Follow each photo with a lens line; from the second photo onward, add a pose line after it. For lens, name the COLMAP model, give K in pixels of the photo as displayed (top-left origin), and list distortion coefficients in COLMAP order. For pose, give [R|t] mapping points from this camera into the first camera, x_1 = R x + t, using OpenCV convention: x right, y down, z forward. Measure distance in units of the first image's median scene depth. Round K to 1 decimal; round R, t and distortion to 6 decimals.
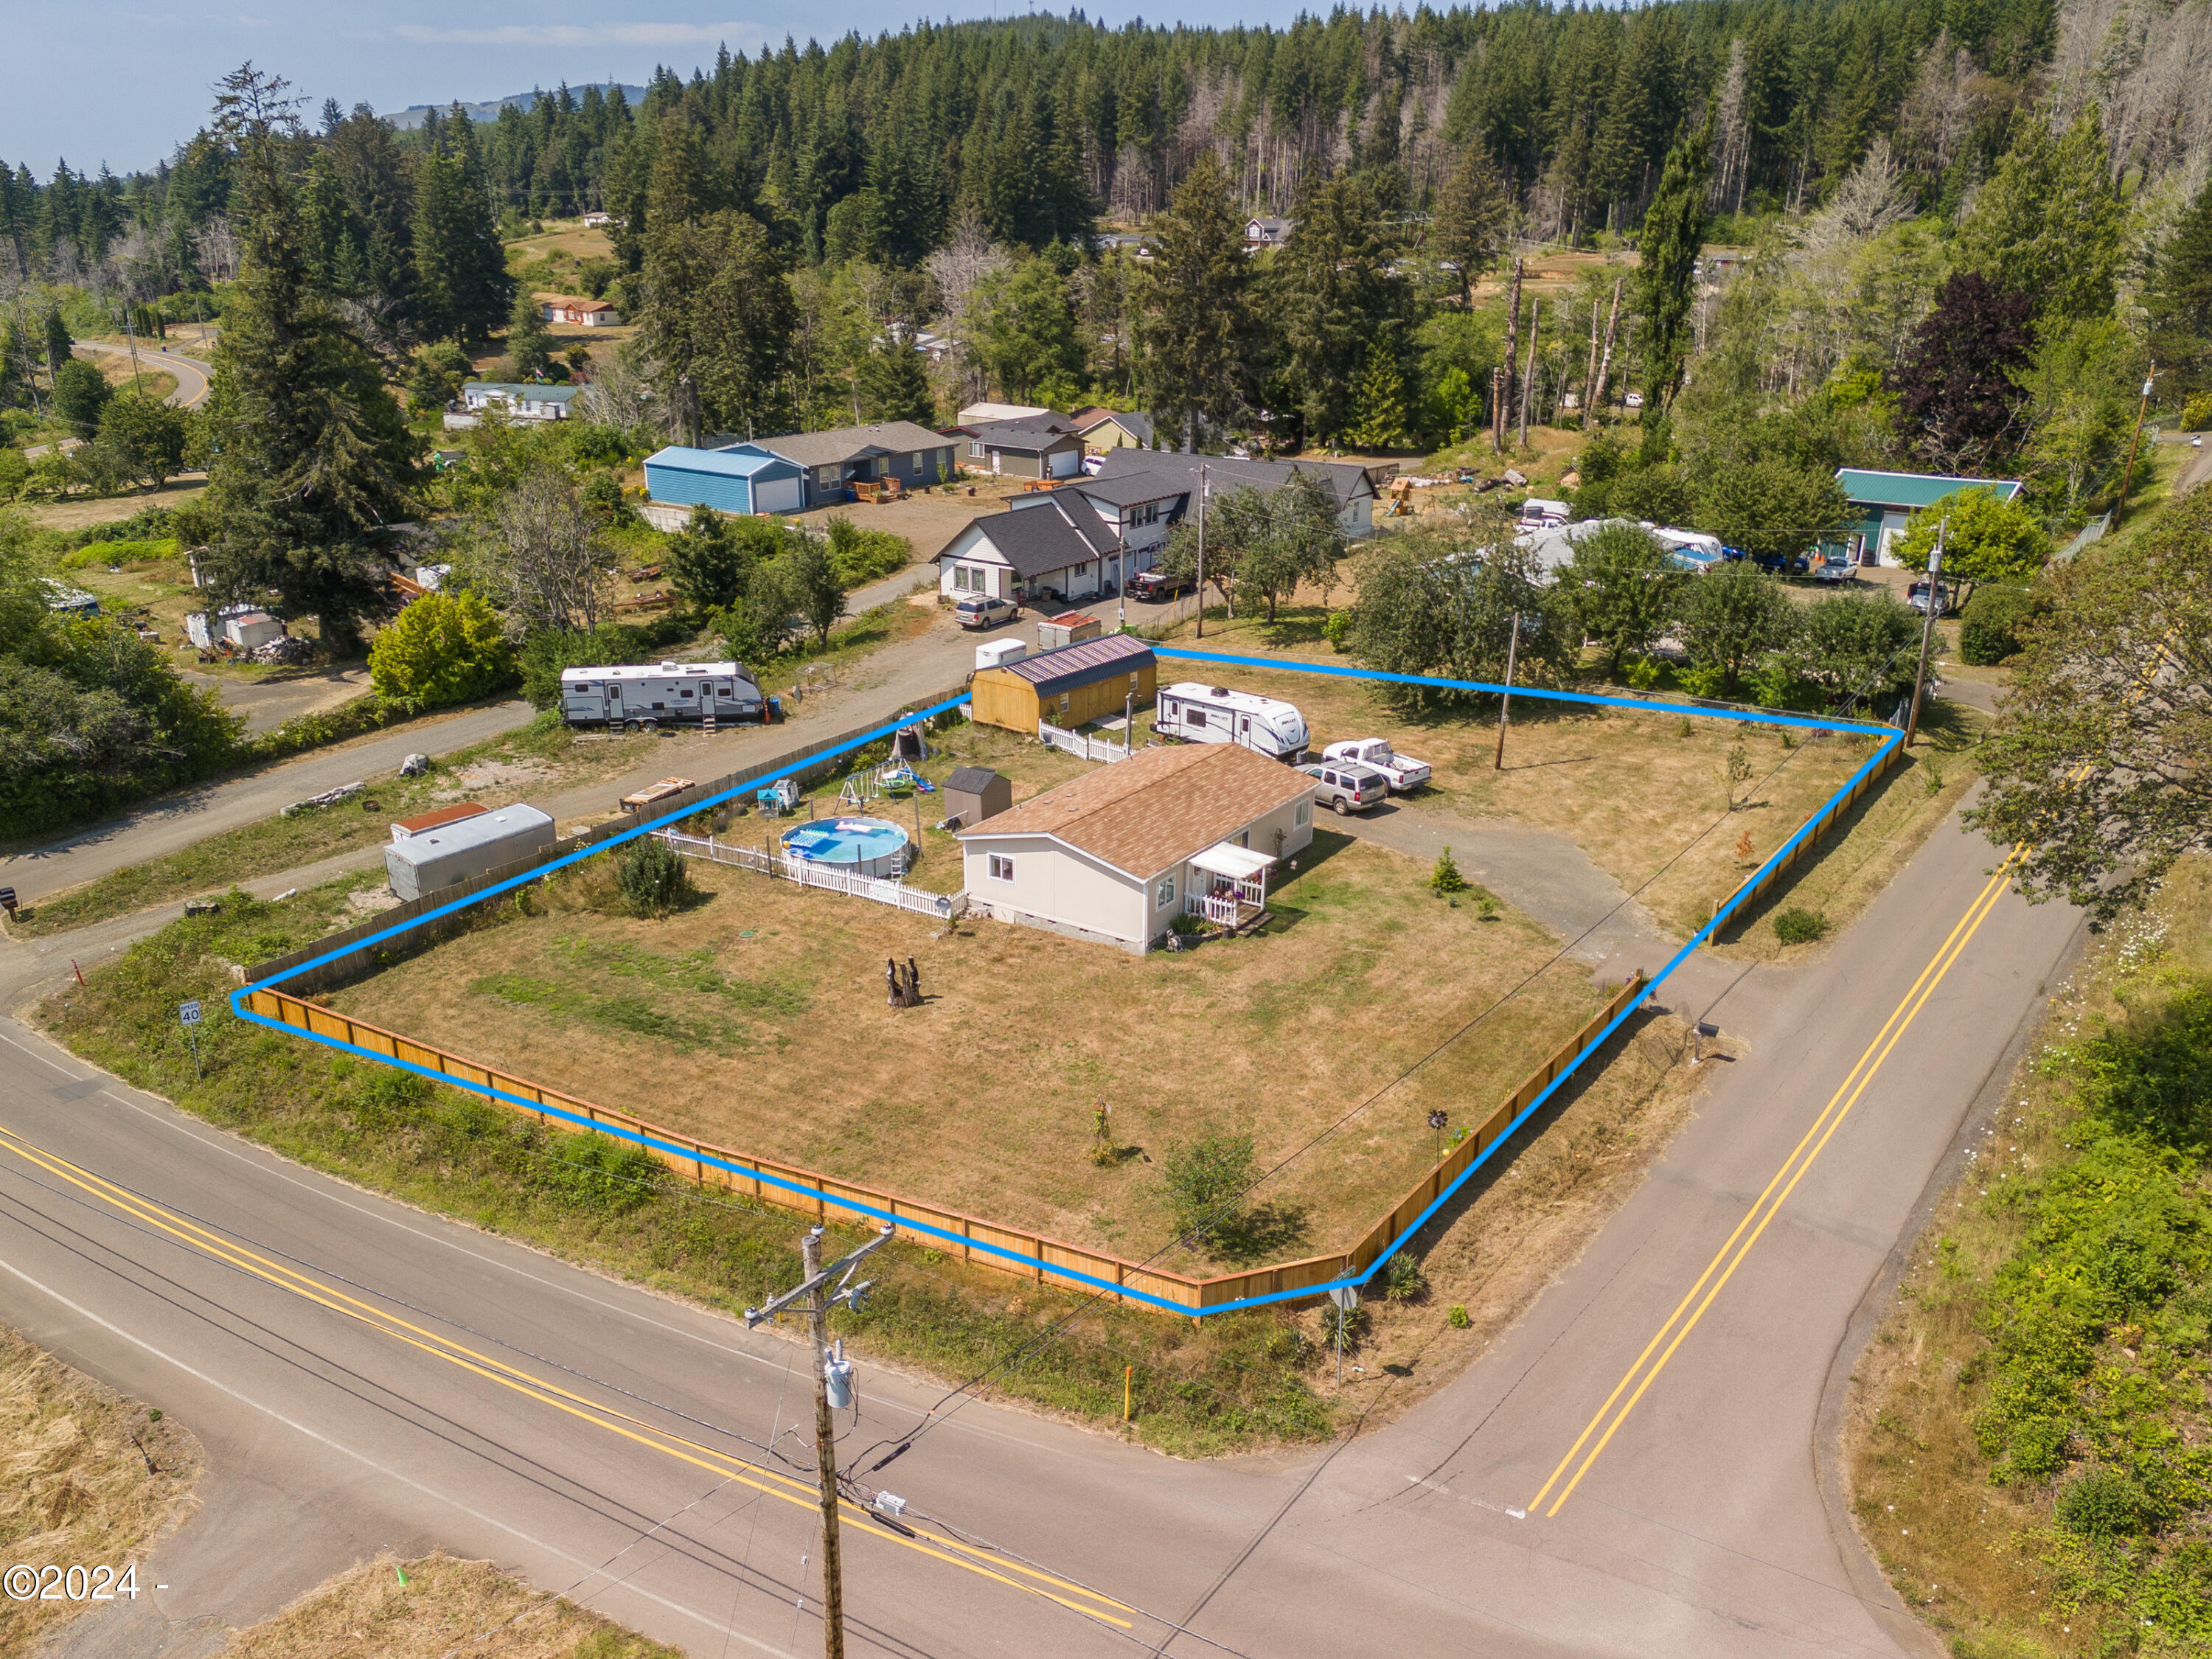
lens RADIAL K [[1717.6, 0, 1110.8], [0, 1717.6, 843.5], [0, 0, 1]] dist [0.069275, -0.031738]
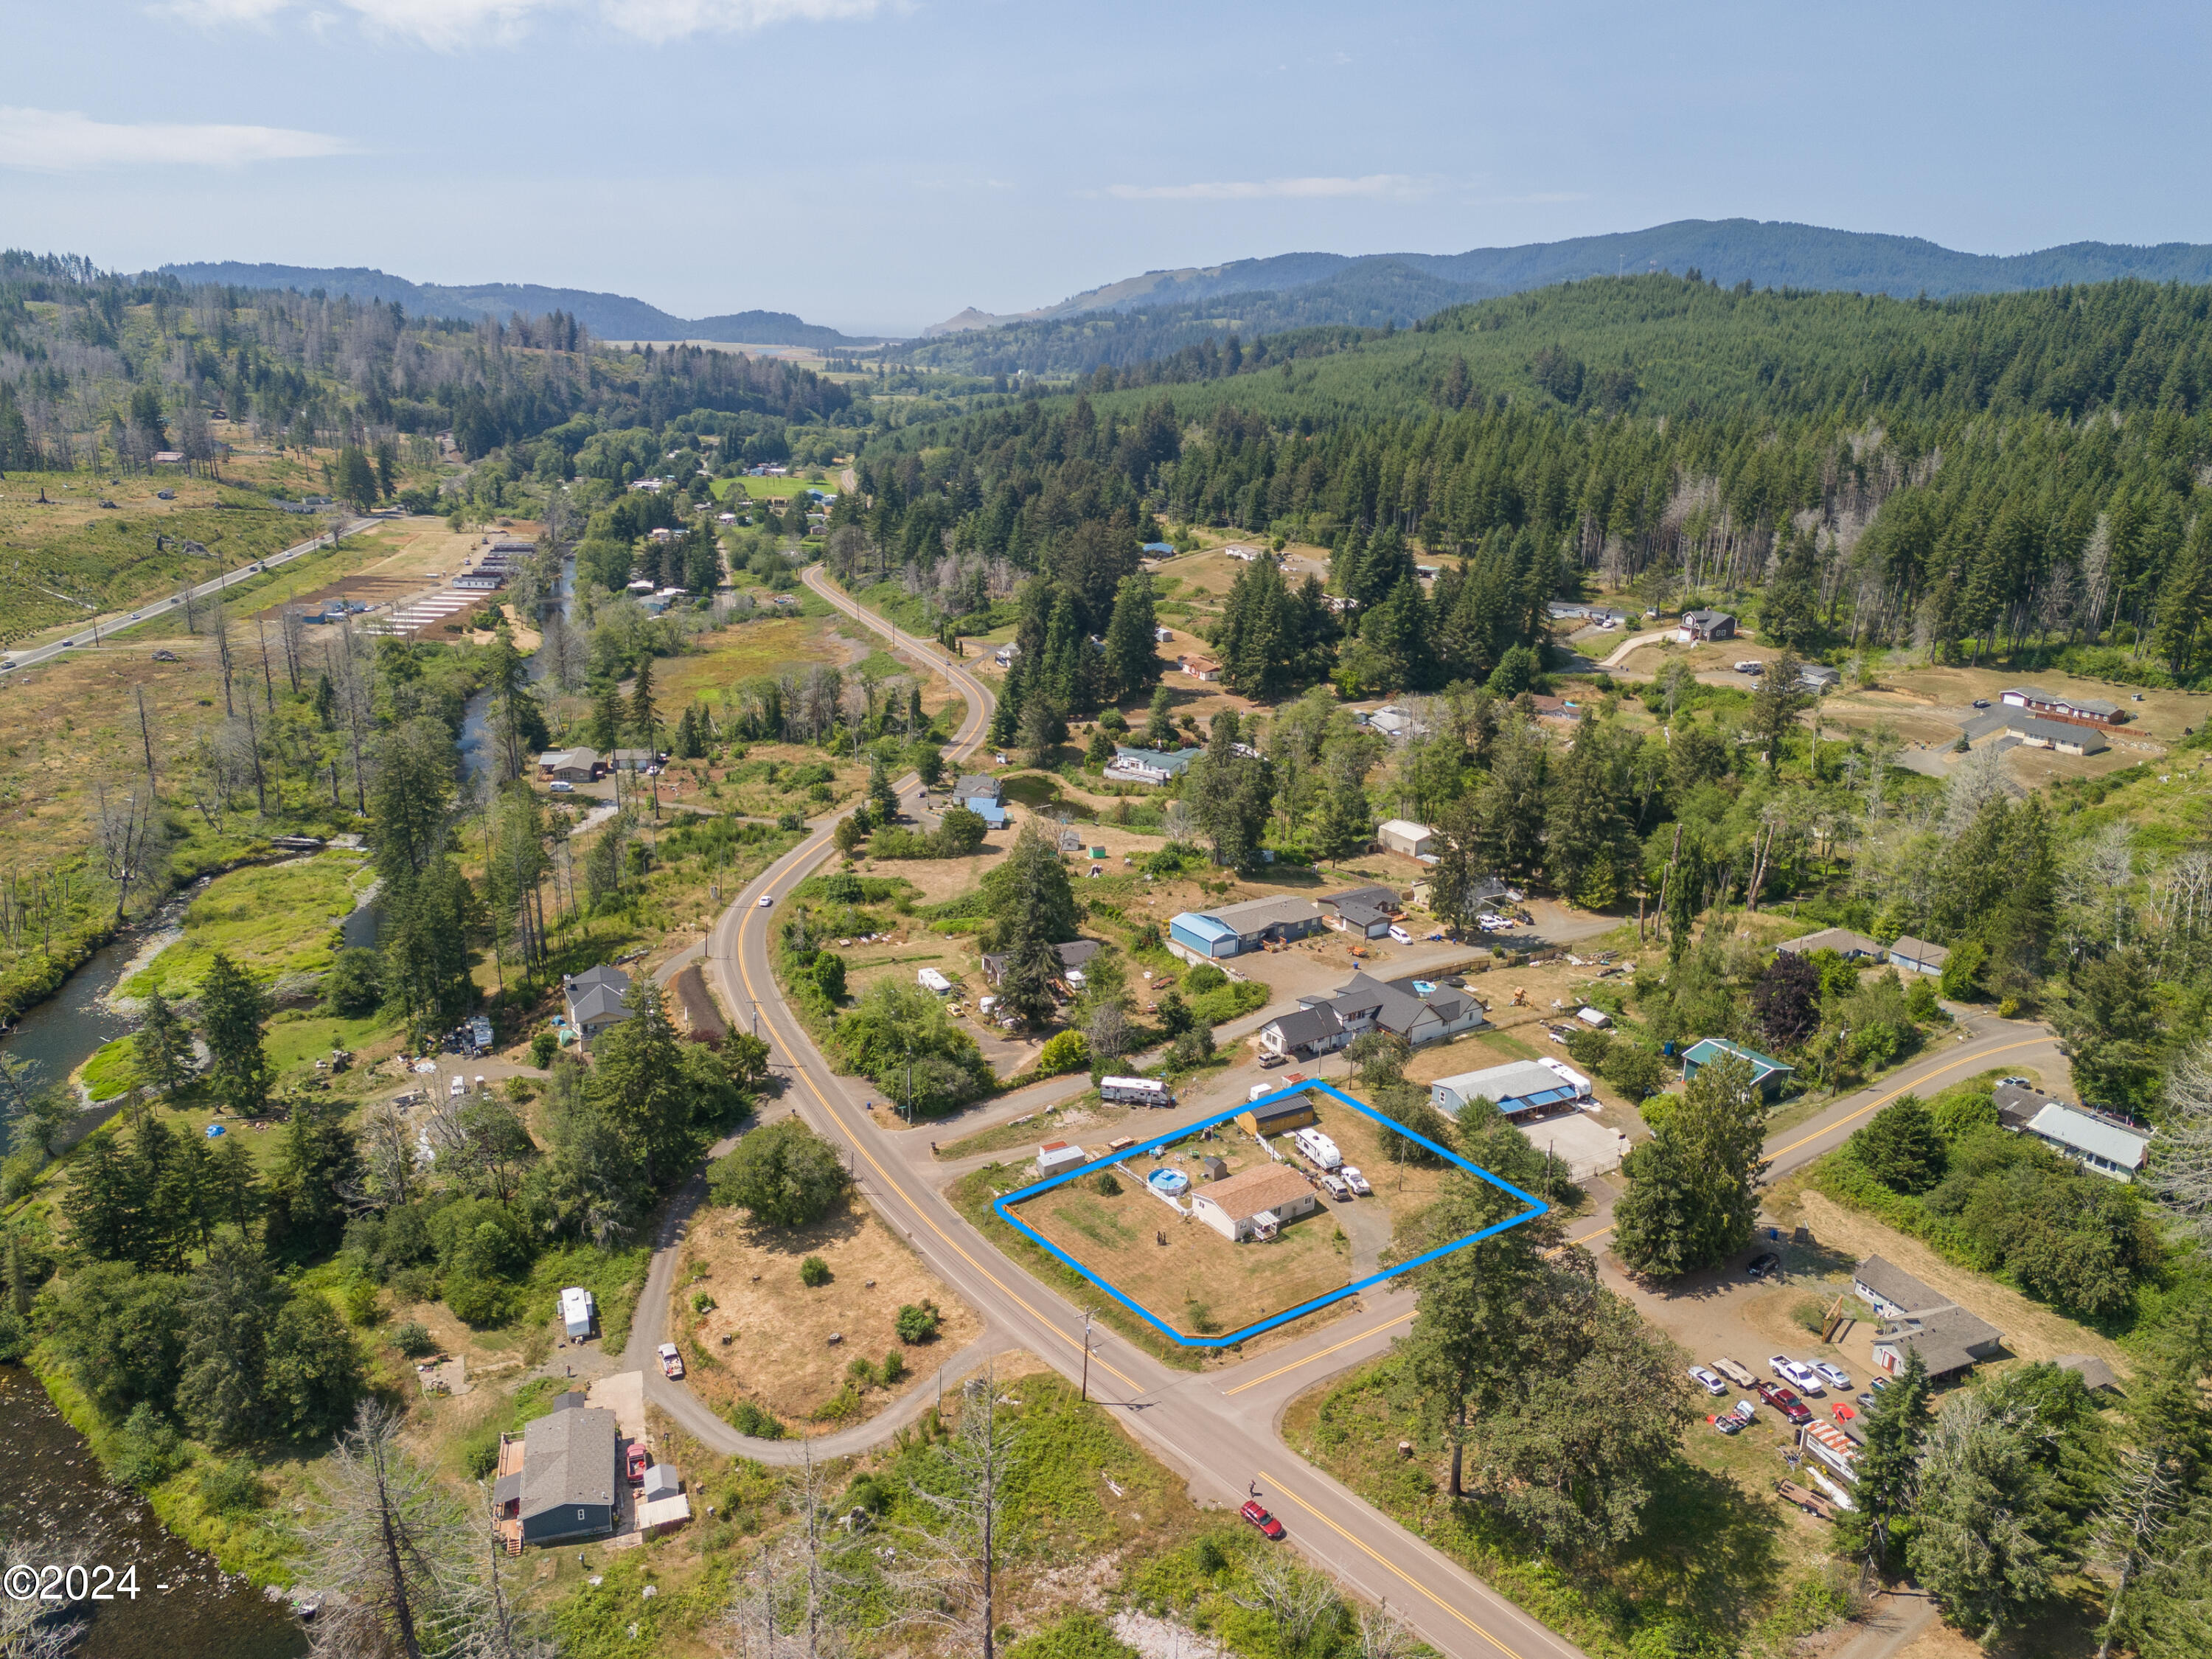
lens RADIAL K [[1717.6, 0, 1107.7], [0, 1717.6, 824.9], [0, 0, 1]] dist [0.069275, -0.031738]
pose [[0.928174, 0.130743, -0.348424, 0.626388], [-0.141437, 0.989933, -0.005313, -0.503840], [0.344222, 0.054211, 0.937322, -1.681679]]
